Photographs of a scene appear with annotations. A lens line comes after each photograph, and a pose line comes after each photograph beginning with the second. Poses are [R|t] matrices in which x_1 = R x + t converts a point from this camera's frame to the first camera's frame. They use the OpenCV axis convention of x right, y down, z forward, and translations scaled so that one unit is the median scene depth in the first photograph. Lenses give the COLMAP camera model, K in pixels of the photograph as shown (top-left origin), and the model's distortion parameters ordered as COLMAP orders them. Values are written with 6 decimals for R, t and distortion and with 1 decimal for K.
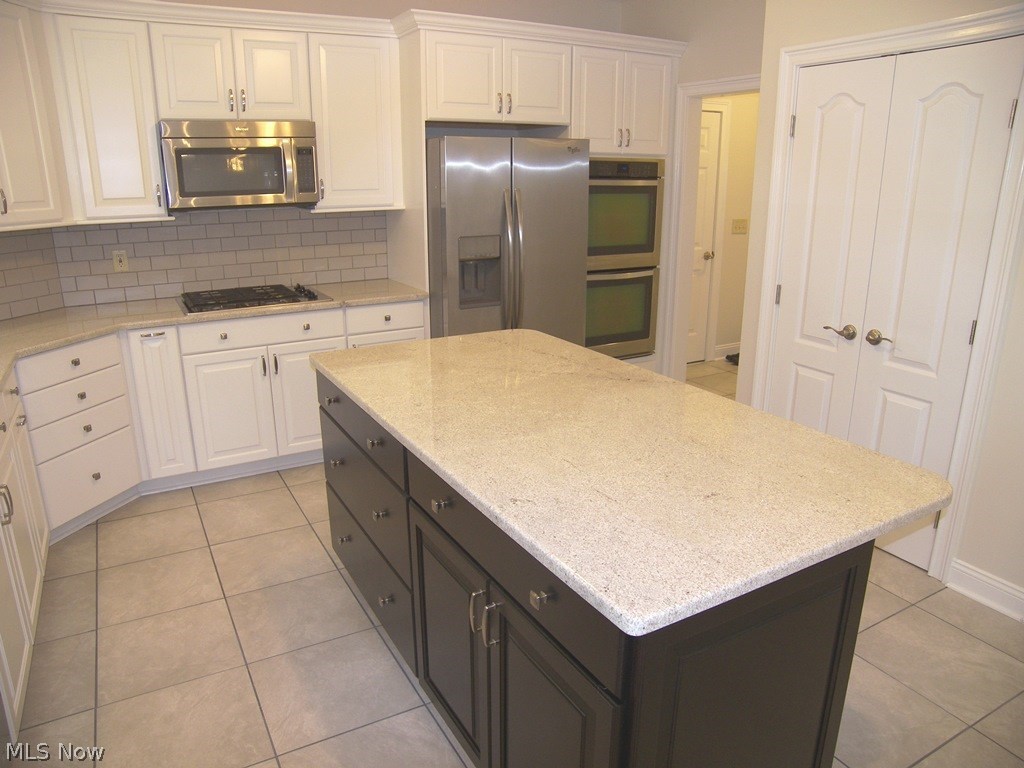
lens RADIAL K [[709.3, 0, 512.0], [0, 709.3, 384.0], [0, 0, 1]] dist [-0.161239, 0.110123]
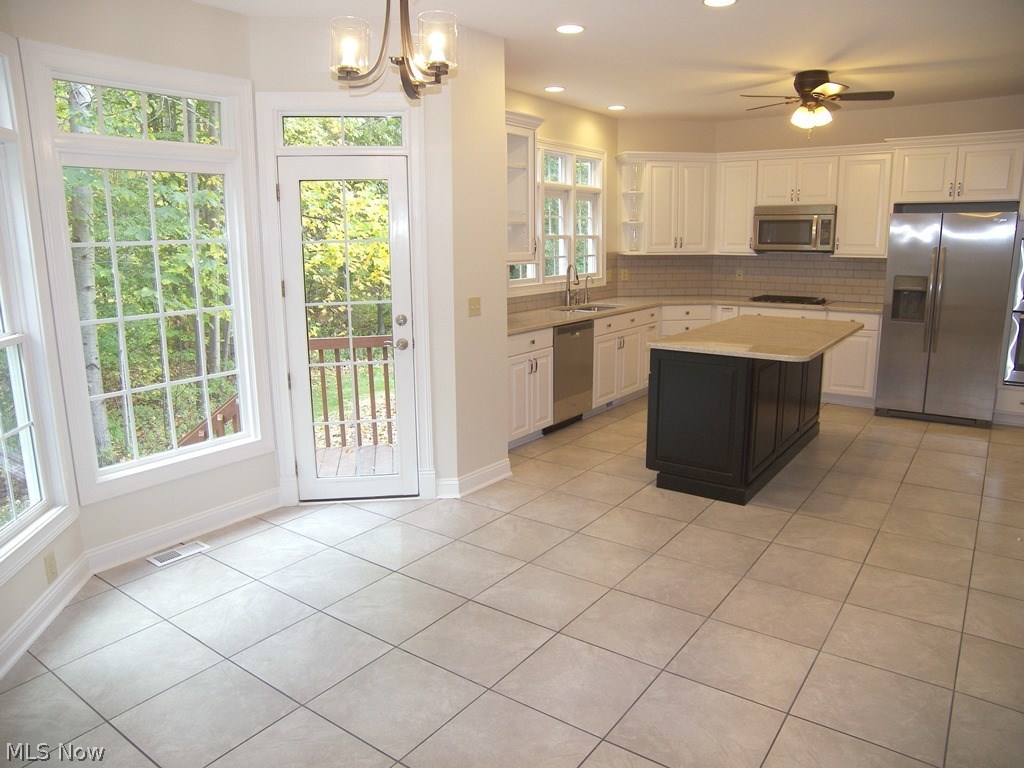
lens RADIAL K [[709.3, 0, 512.0], [0, 709.3, 384.0], [0, 0, 1]] dist [-0.161239, 0.110123]
pose [[0.413012, 0.181342, -0.892488, 1.008322], [-0.247507, 0.965441, 0.081628, 0.122292], [0.876448, 0.187184, 0.443623, -0.415267]]
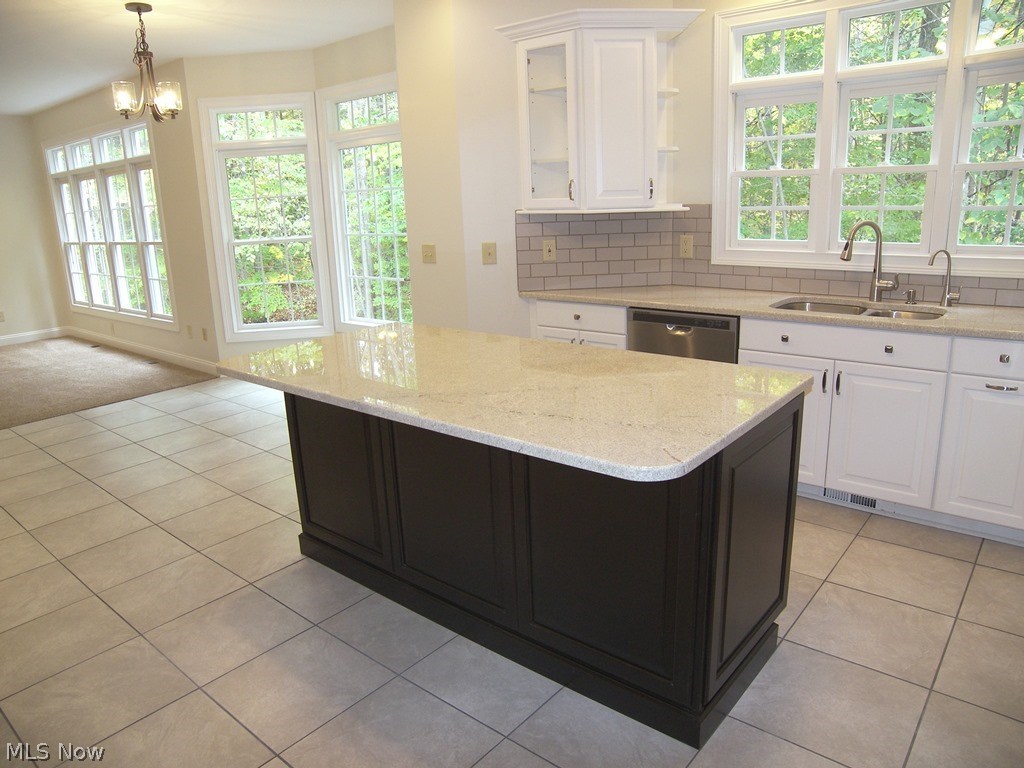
lens RADIAL K [[709.3, 0, 512.0], [0, 709.3, 384.0], [0, 0, 1]] dist [-0.161239, 0.110123]
pose [[-0.934426, 0.127007, -0.332741, 0.219967], [-0.063215, 0.860278, 0.505892, -0.299422], [0.350502, 0.493753, -0.795837, 1.087782]]
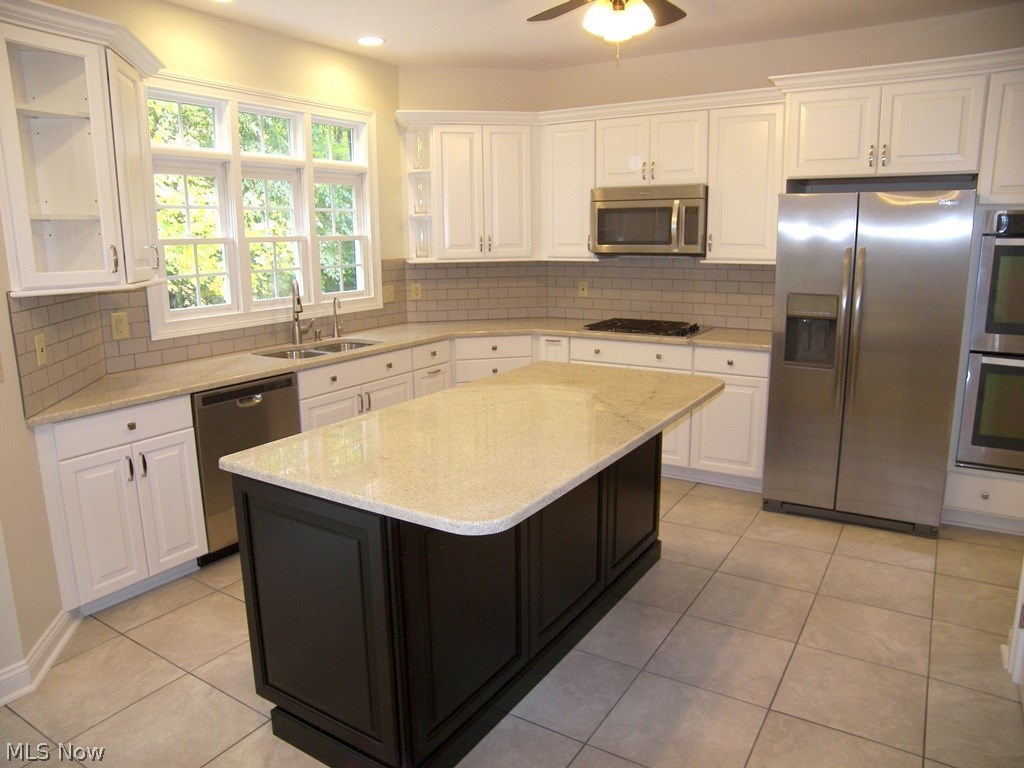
lens RADIAL K [[709.3, 0, 512.0], [0, 709.3, 384.0], [0, 0, 1]] dist [-0.161239, 0.110123]
pose [[0.473617, 0.173748, -0.863423, 0.621797], [-0.239437, 0.968825, 0.063619, -0.052026], [0.847559, 0.176604, 0.500454, 0.196420]]
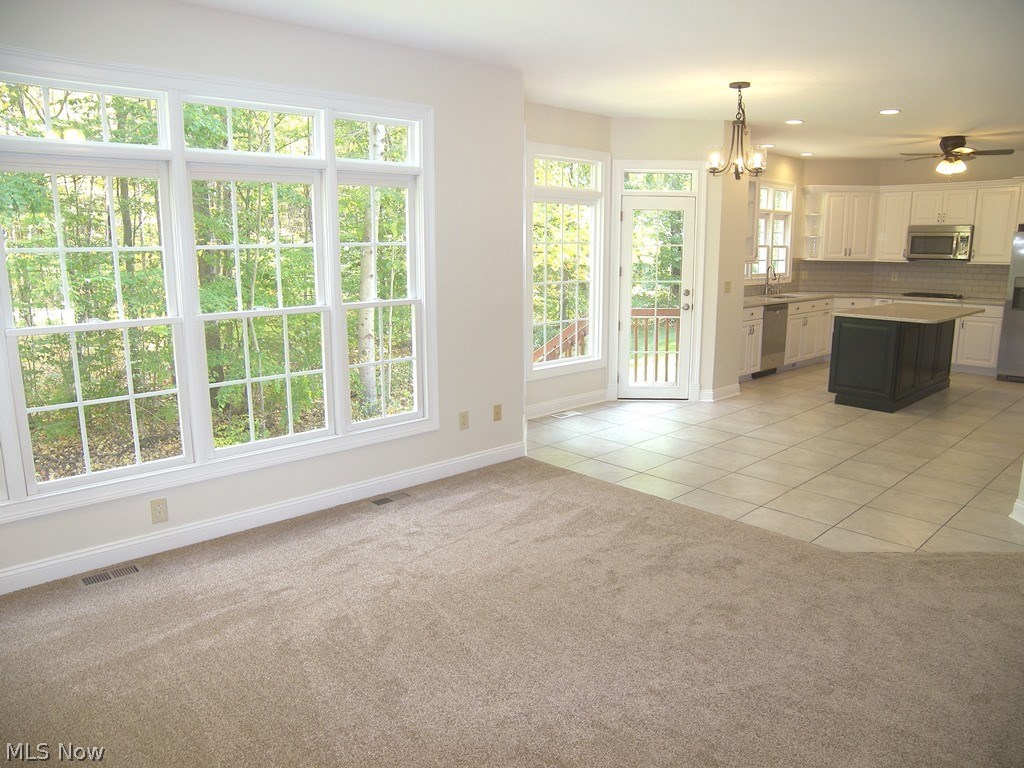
lens RADIAL K [[709.3, 0, 512.0], [0, 709.3, 384.0], [0, 0, 1]] dist [-0.161239, 0.110123]
pose [[0.226847, 0.189916, -0.955234, 1.655373], [-0.273475, 0.953764, 0.124679, 0.285044], [0.934747, 0.232950, 0.268296, -0.973942]]
